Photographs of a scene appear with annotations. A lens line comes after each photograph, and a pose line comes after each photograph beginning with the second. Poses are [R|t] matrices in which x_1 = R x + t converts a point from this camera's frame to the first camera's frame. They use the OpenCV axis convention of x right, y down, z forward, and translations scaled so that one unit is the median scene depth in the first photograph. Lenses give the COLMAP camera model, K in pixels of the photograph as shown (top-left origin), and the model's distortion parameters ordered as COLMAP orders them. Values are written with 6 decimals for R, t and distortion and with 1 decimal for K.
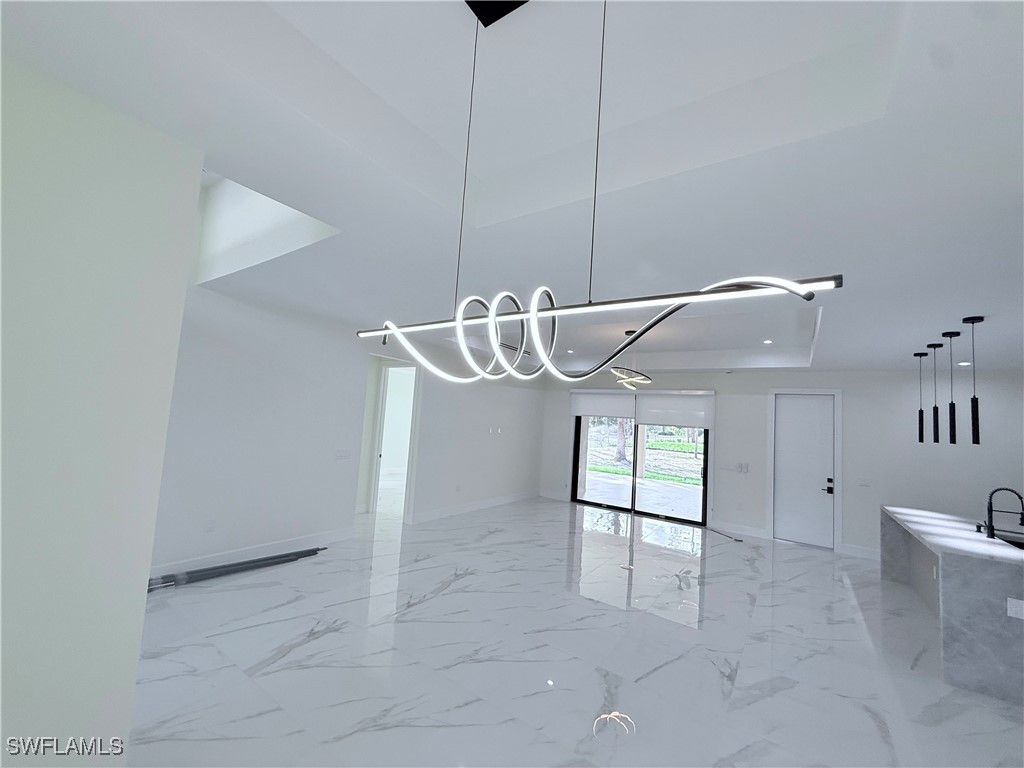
lens RADIAL K [[409.4, 0, 509.8], [0, 409.4, 385.5], [0, 0, 1]] dist [0.000618, -0.000268]
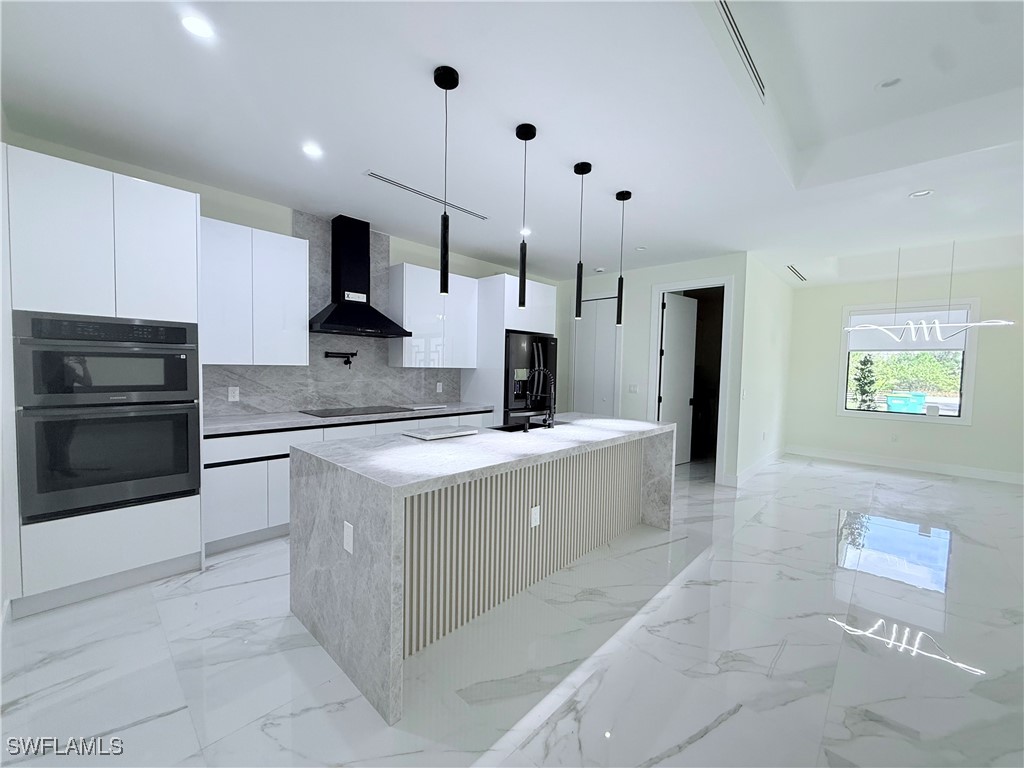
lens RADIAL K [[409.4, 0, 510.5], [0, 409.4, 383.4], [0, 0, 1]] dist [0.000618, -0.000268]
pose [[-0.986145, -0.092742, 0.137539, 0.885106], [-0.097821, 0.994733, -0.030628, 0.243736], [-0.133974, -0.043657, -0.990023, 1.433178]]
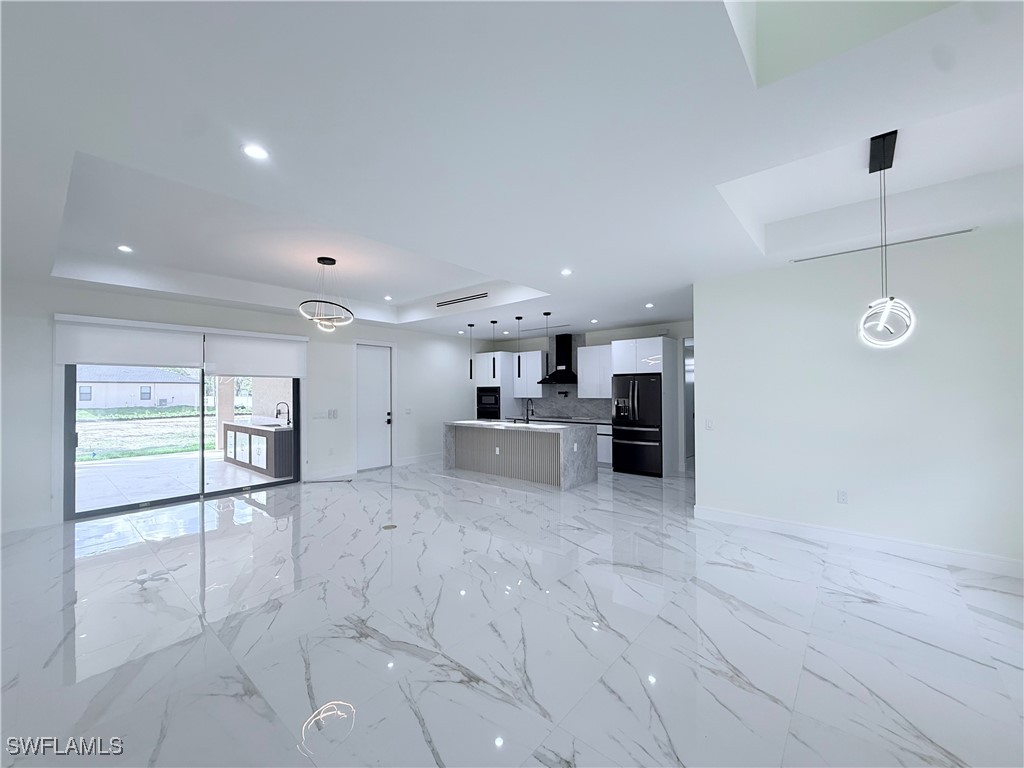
lens RADIAL K [[409.4, 0, 509.0], [0, 409.4, 389.5], [0, 0, 1]] dist [0.000618, -0.000268]
pose [[0.095918, -0.064915, 0.993270, -0.621063], [-0.067836, 0.995125, 0.071587, 0.053396], [-0.993075, -0.074246, 0.091047, 0.711767]]
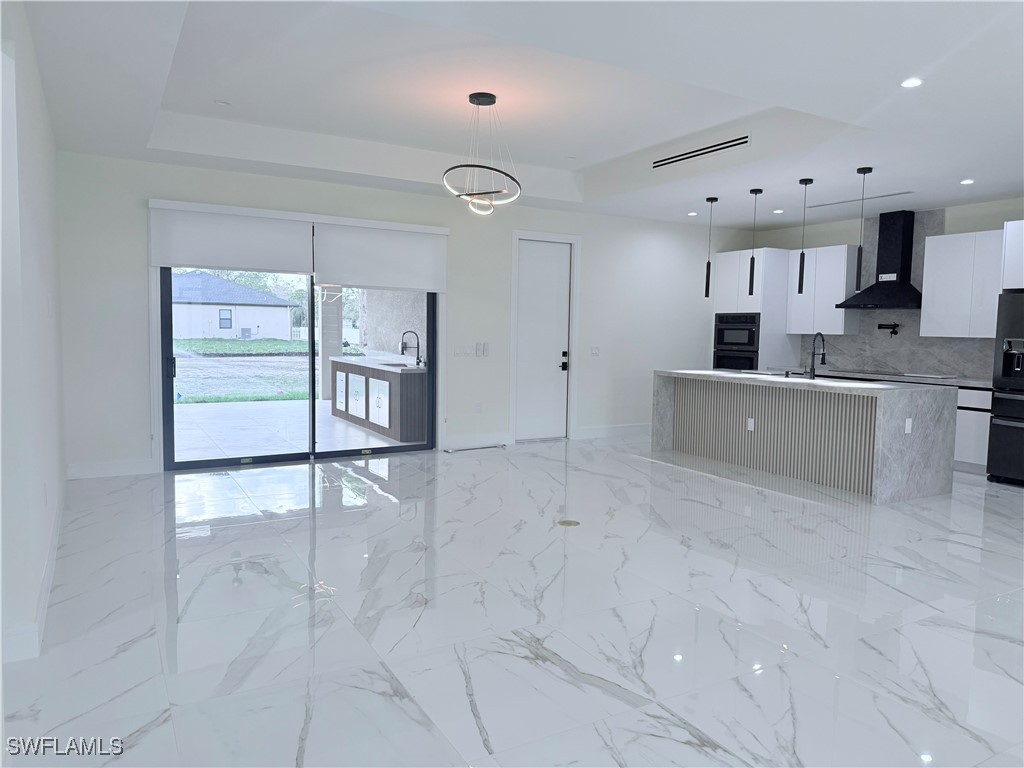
lens RADIAL K [[718.4, 0, 514.6], [0, 718.4, 385.5], [0, 0, 1]] dist [0.041040, -0.052046]
pose [[0.425299, -0.134495, 0.895004, -0.680638], [-0.061788, 0.982275, 0.176970, 0.075480], [-0.902942, -0.130566, 0.409450, 0.715096]]
